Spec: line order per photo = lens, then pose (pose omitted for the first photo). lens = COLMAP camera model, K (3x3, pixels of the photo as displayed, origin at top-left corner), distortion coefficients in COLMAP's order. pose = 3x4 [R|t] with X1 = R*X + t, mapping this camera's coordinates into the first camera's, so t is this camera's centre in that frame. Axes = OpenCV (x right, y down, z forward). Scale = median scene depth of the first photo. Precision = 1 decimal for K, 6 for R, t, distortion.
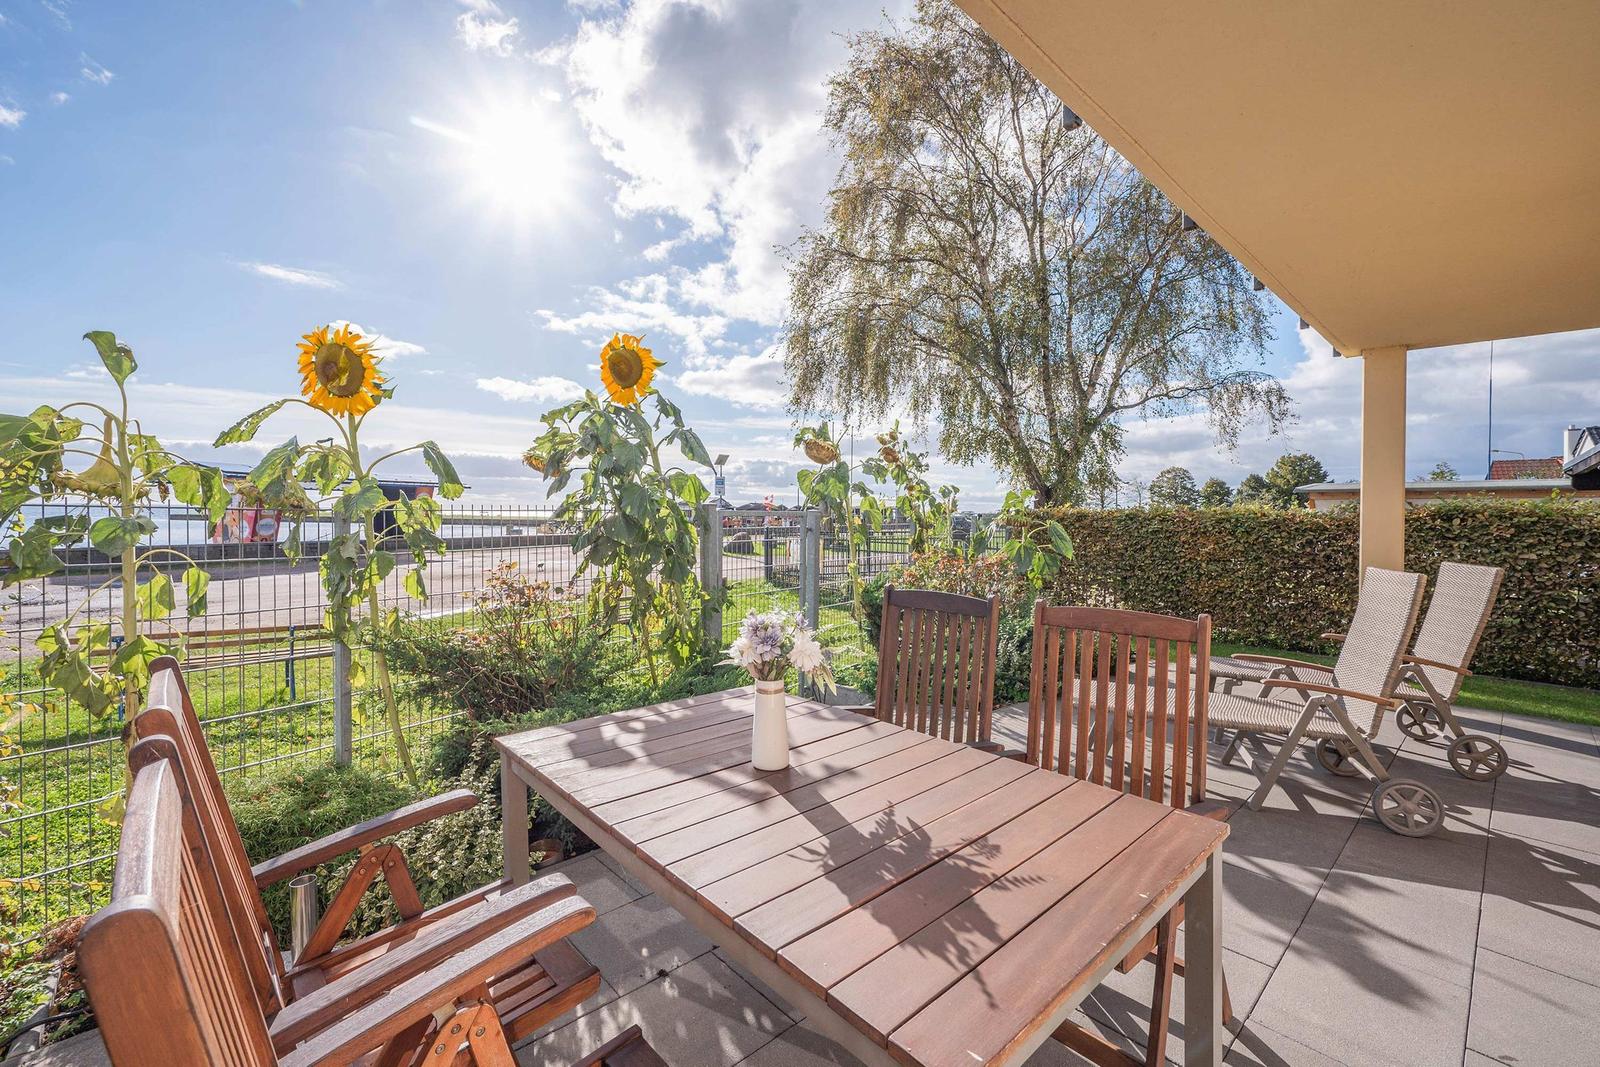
lens RADIAL K [[654.7, 0, 736.8], [0, 654.7, 538.9], [0, 0, 1]] dist [0.000746, -0.000280]
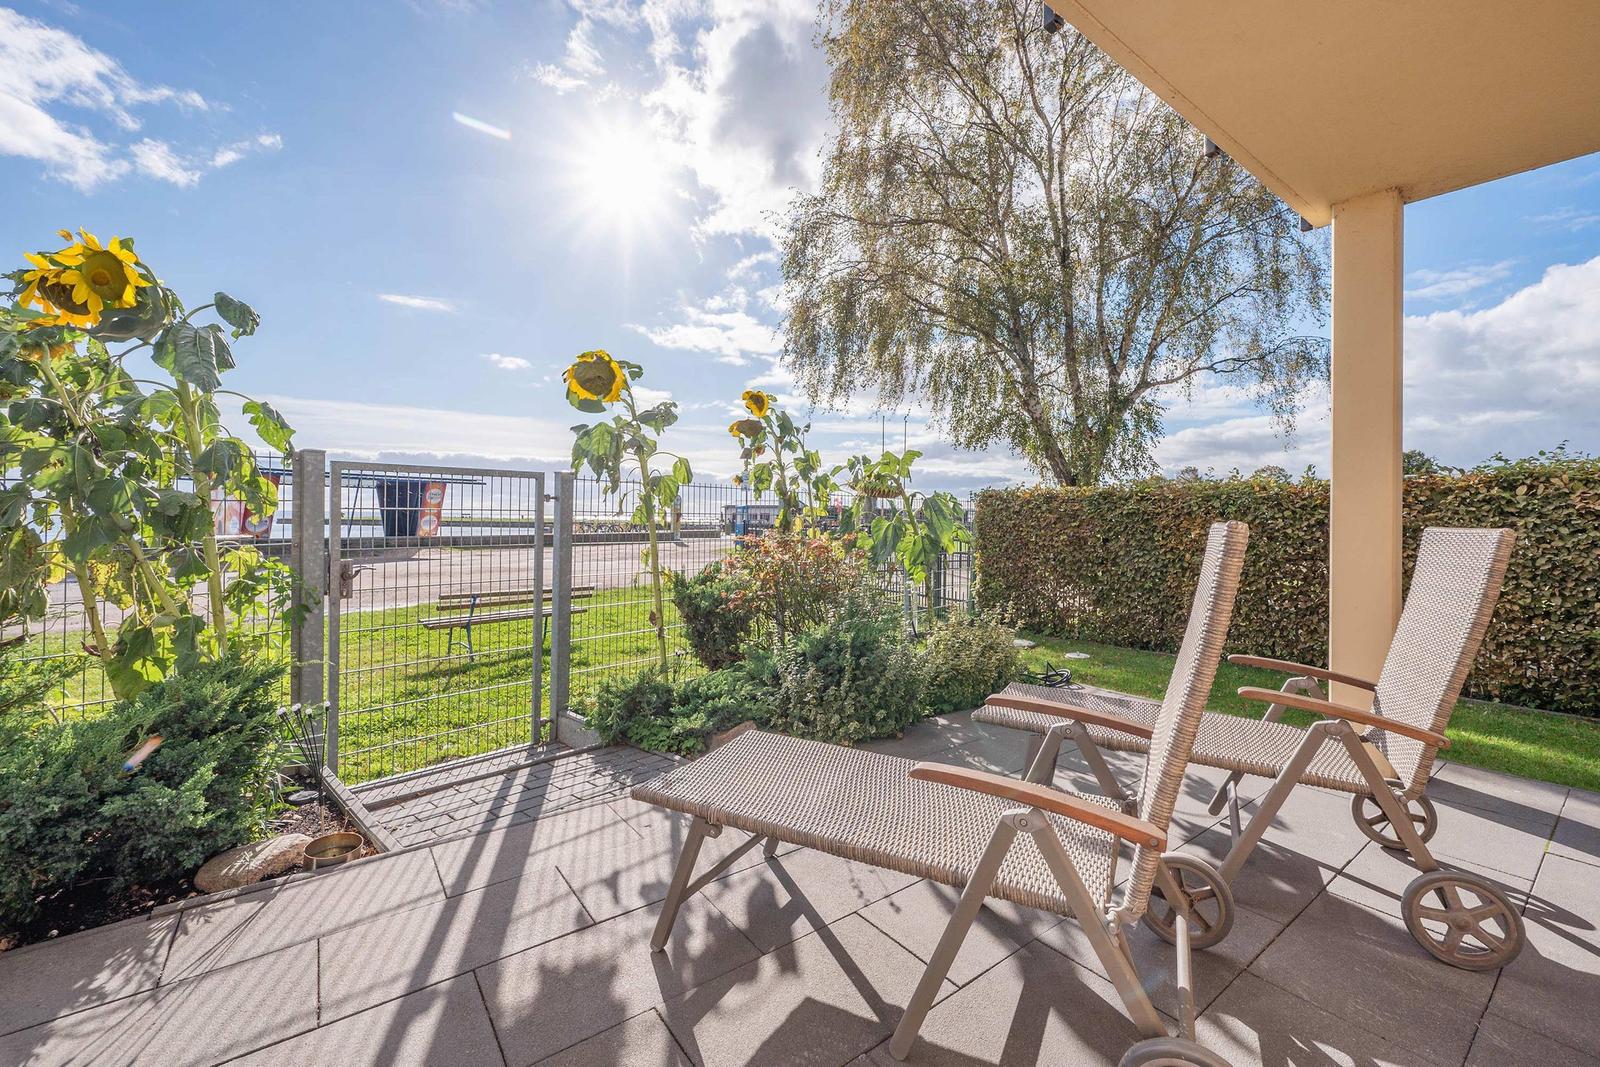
lens RADIAL K [[652.5, 0, 800.0], [0, 652.5, 533.5], [0, 0, 1]] dist [0.000662, 0.000548]
pose [[0.998751, -0.000177, -0.049972, 0.162891], [-0.000606, 0.999877, -0.015649, 0.013776], [0.049969, 0.015660, 0.998628, 0.119342]]
